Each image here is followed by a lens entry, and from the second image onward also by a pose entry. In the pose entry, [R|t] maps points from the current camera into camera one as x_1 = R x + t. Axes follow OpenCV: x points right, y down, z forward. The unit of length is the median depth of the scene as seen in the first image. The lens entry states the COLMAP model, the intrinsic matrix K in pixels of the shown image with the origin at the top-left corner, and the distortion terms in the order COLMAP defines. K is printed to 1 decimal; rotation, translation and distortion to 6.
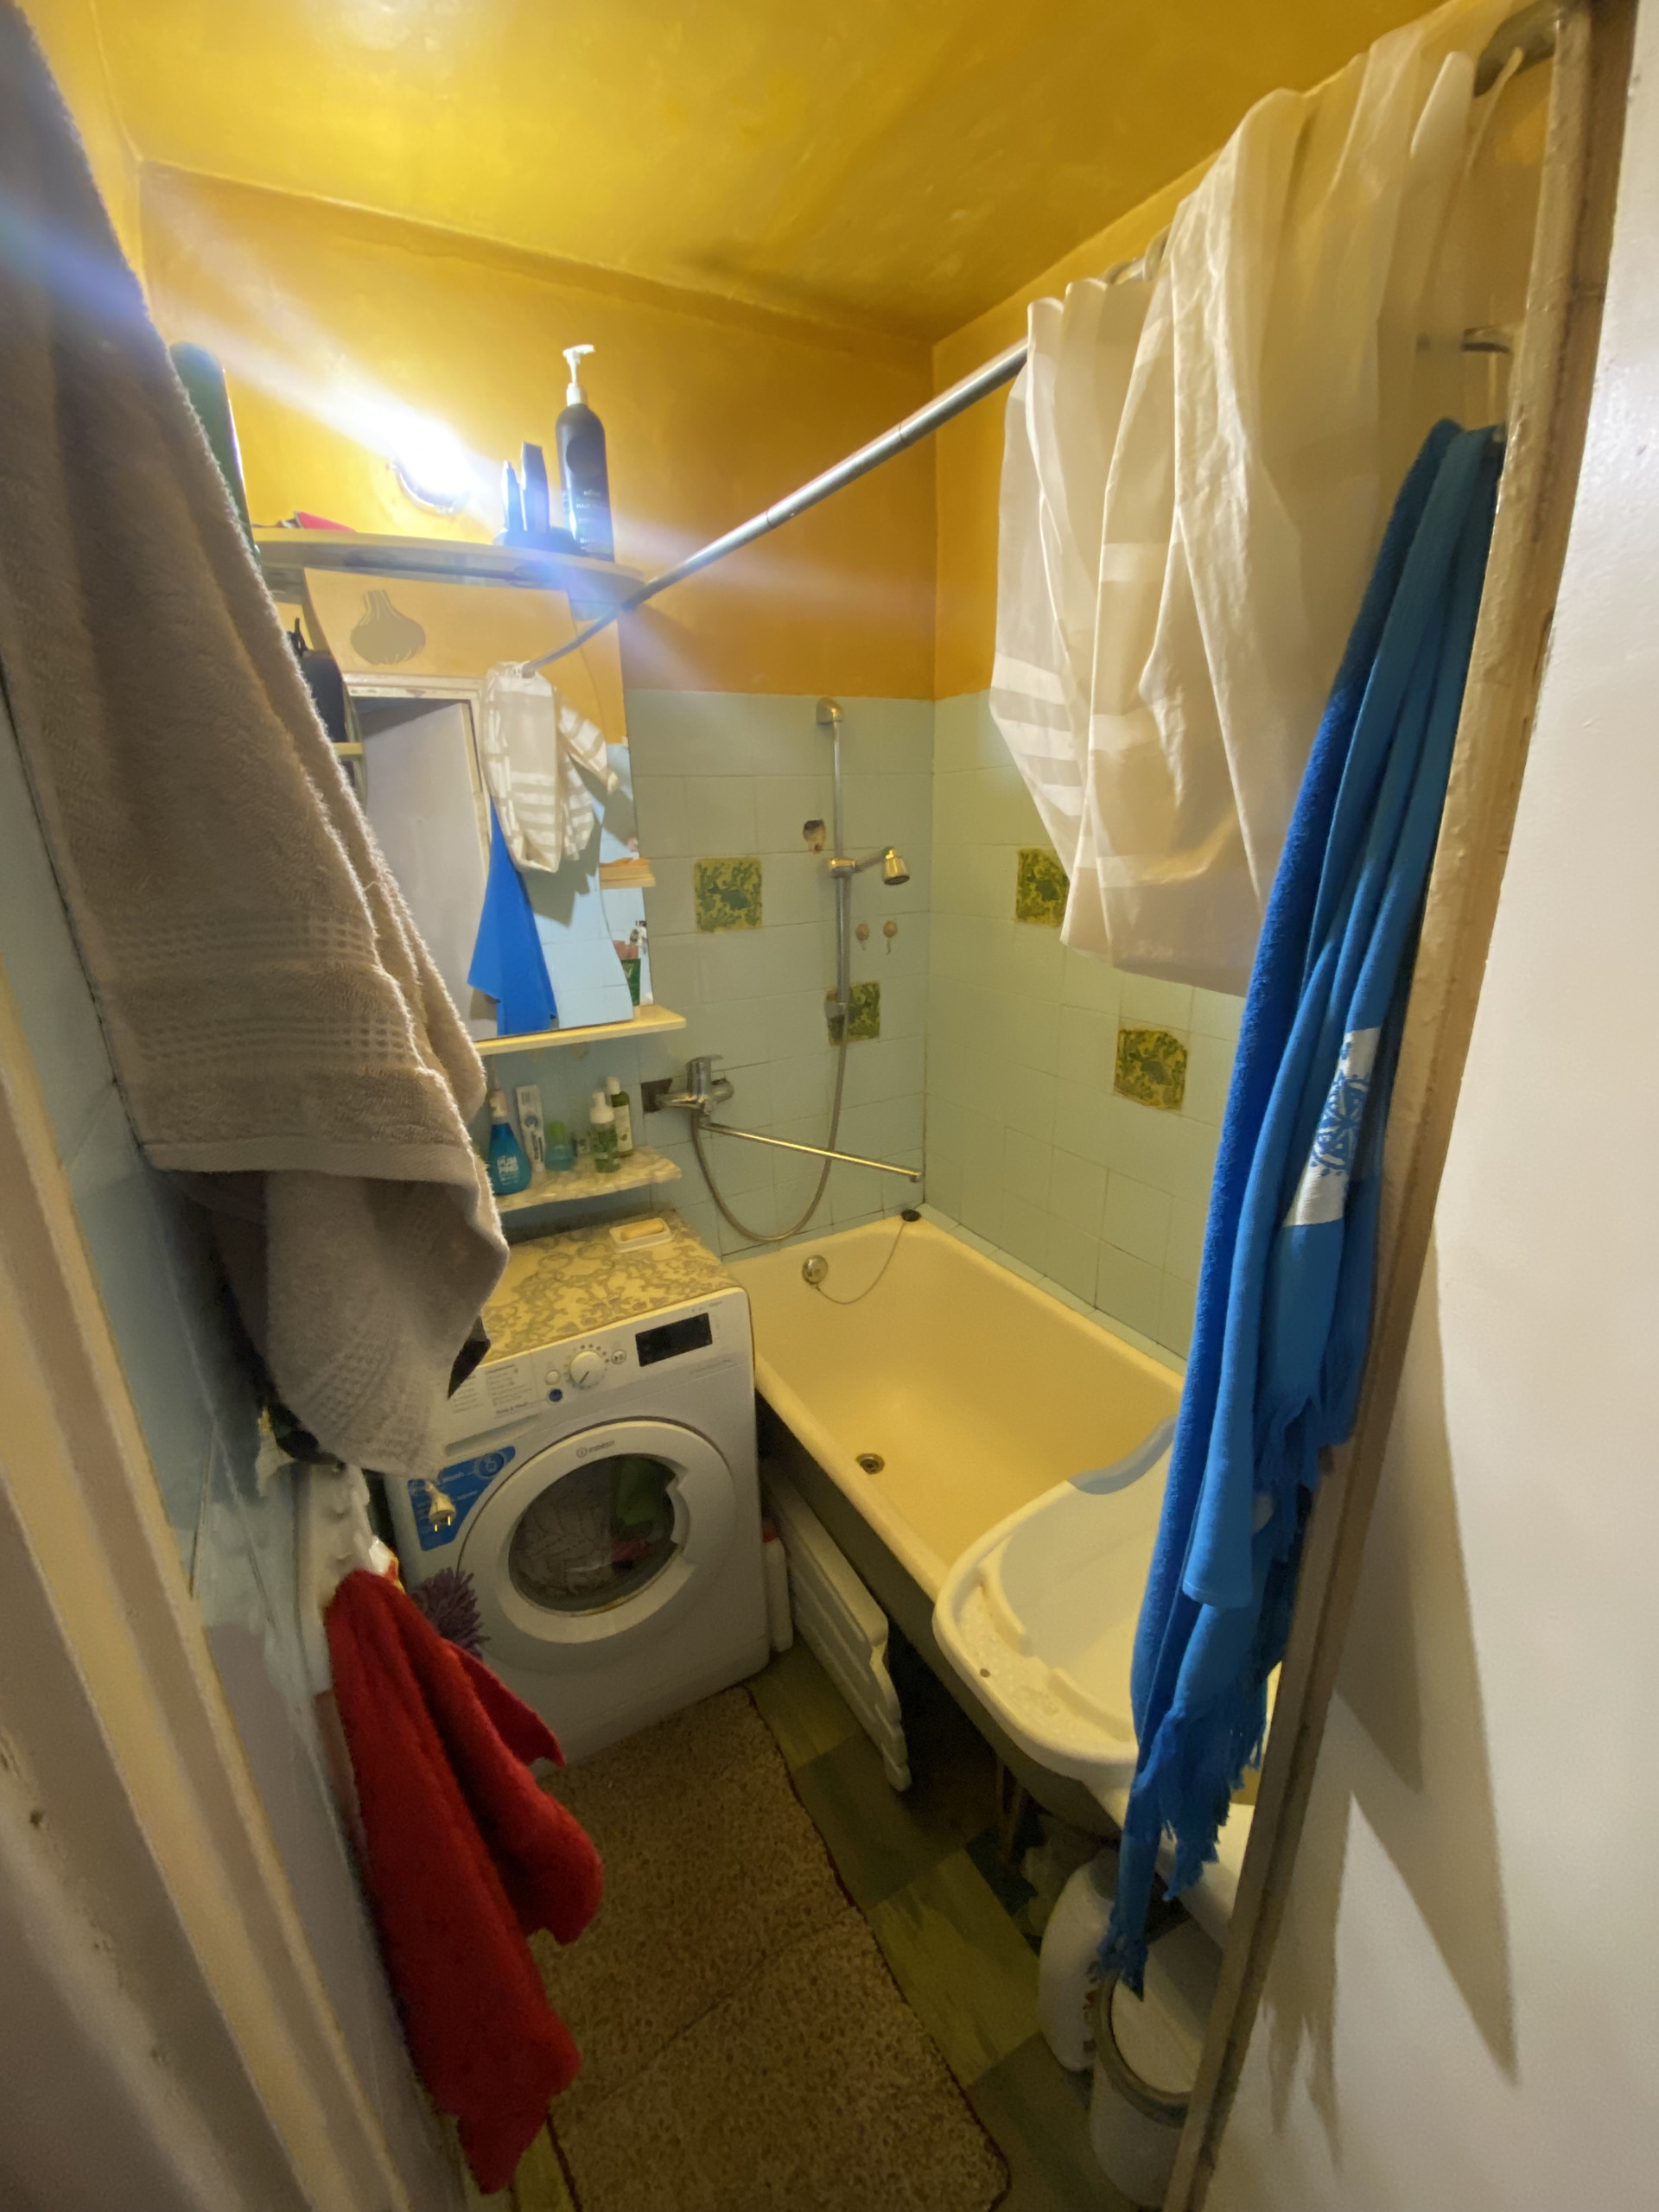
lens RADIAL K [[897.0, 0, 820.1], [0, 897.0, 1111.9], [0, 0, 1]] dist [0.008460, -0.015108]
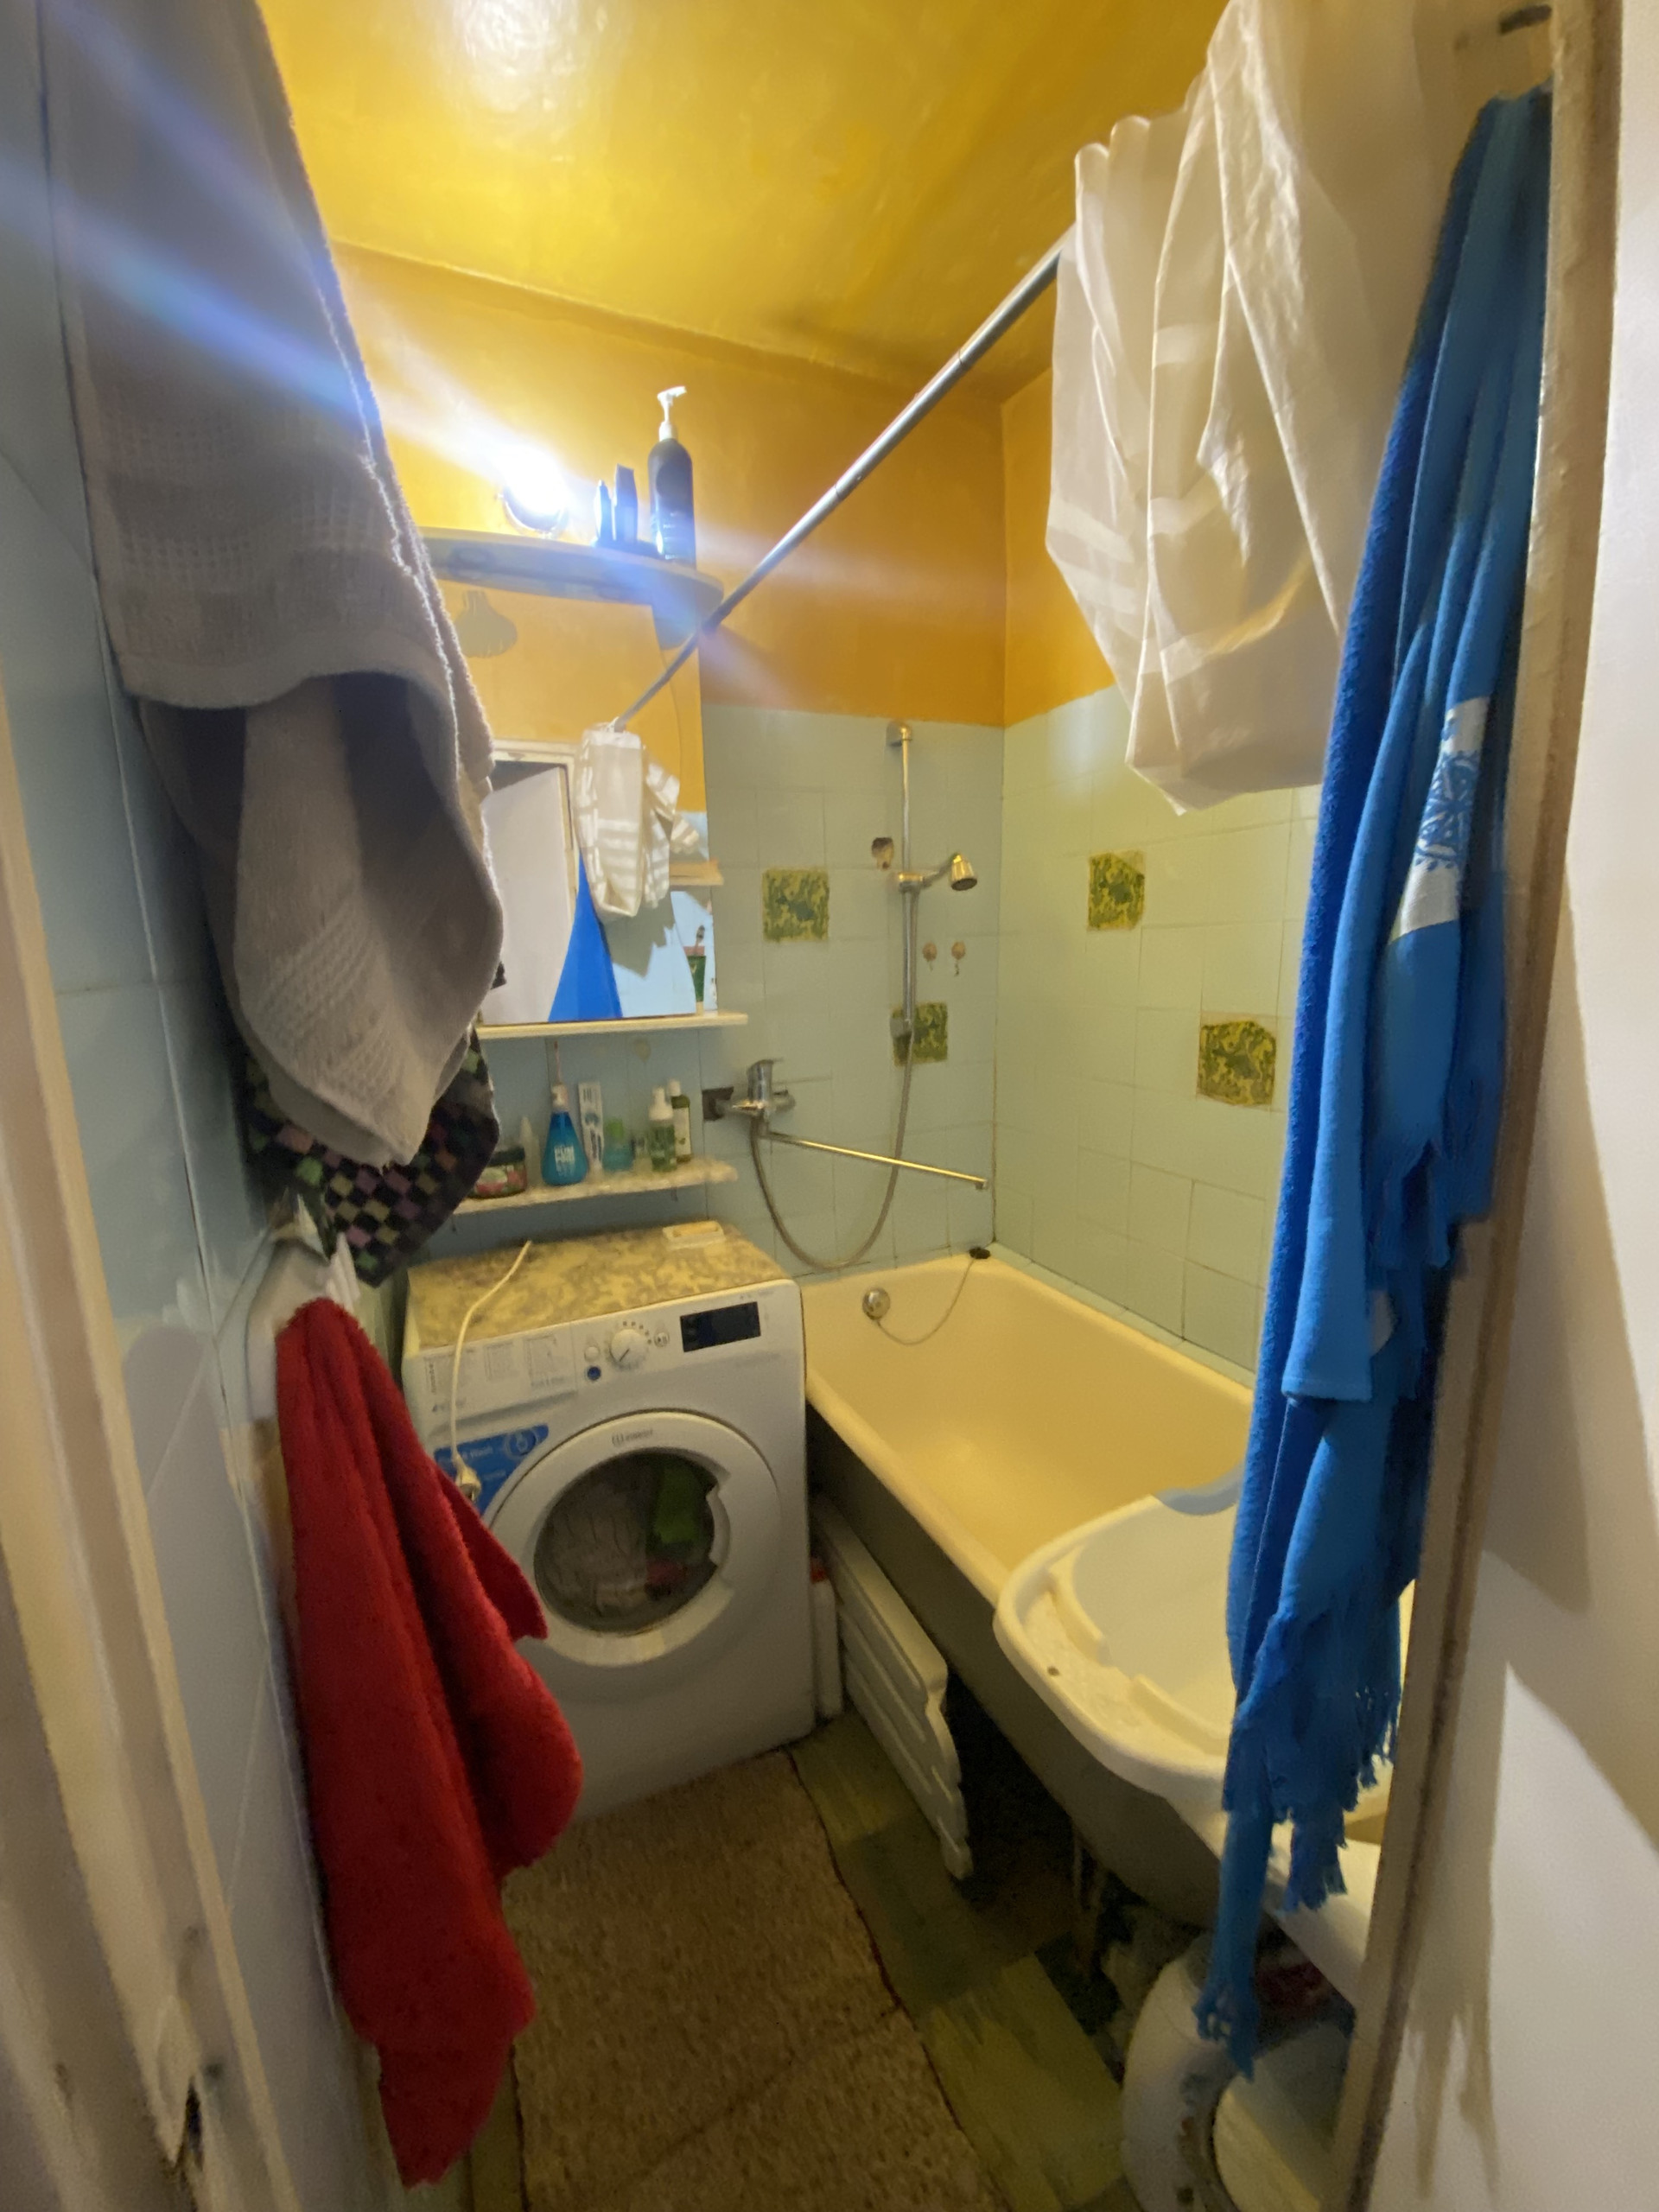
lens RADIAL K [[897.0, 0, 819.0], [0, 897.0, 1117.3], [0, 0, 1]] dist [0.008460, -0.015108]
pose [[0.995967, 0.016278, -0.088234, 0.022059], [-0.027744, 0.991083, -0.130325, 0.172311], [0.085326, 0.132247, 0.987537, 0.052011]]
